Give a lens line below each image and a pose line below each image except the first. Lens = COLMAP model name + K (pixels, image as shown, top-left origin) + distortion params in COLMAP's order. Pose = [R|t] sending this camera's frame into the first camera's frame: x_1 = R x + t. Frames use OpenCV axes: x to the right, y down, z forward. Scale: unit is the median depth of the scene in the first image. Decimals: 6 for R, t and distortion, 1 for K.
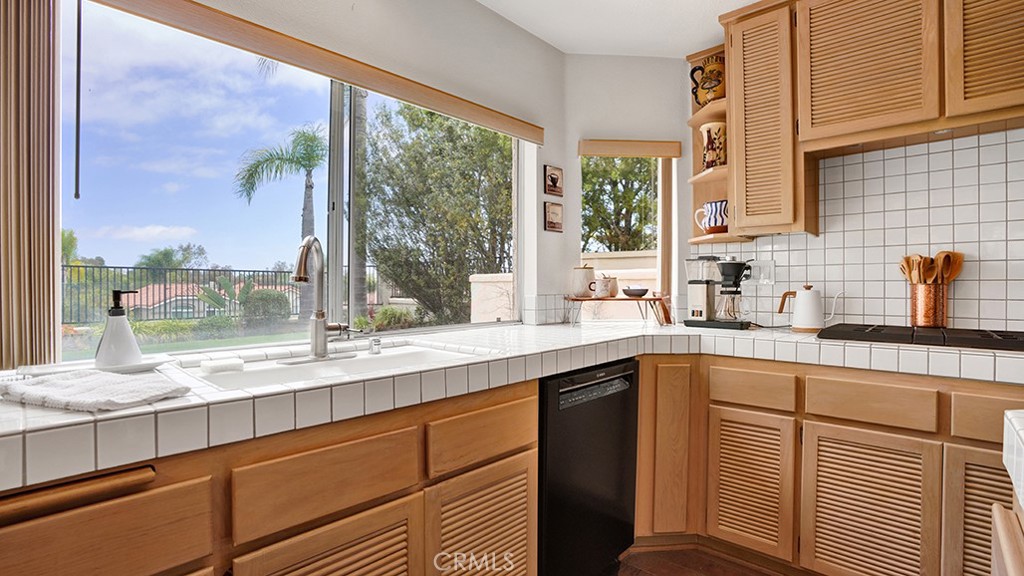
lens RADIAL K [[484.7, 0, 512.0], [0, 484.7, 288.0], [0, 0, 1]] dist [0.000232, 0.000046]
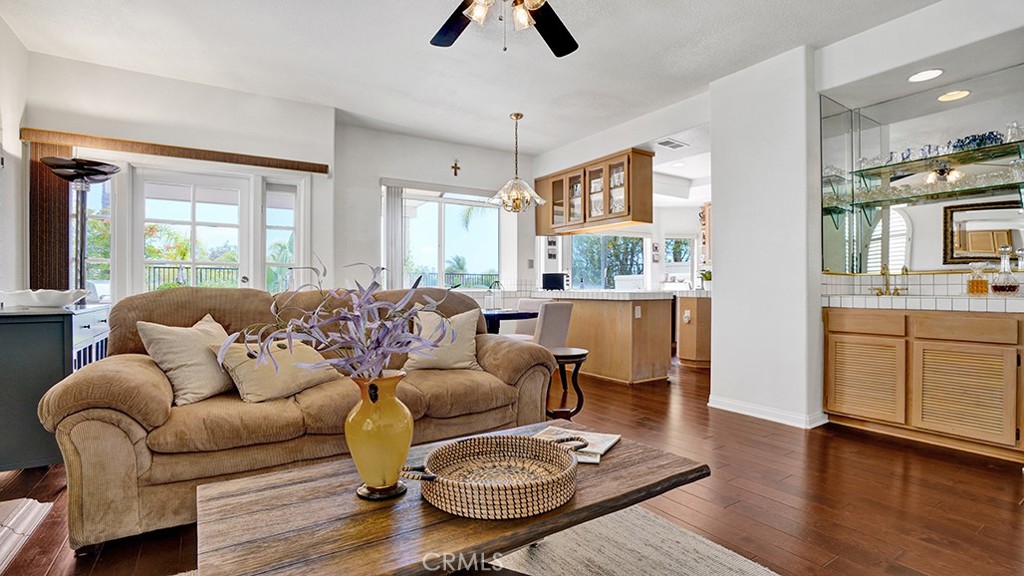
lens RADIAL K [[484.7, 0, 512.0], [0, 484.7, 288.0], [0, 0, 1]] dist [0.000232, 0.000046]
pose [[0.969754, -0.010411, -0.243862, -0.059838], [0.009606, 0.999944, -0.004490, 0.057527], [0.243895, 0.002012, 0.969800, -2.239400]]
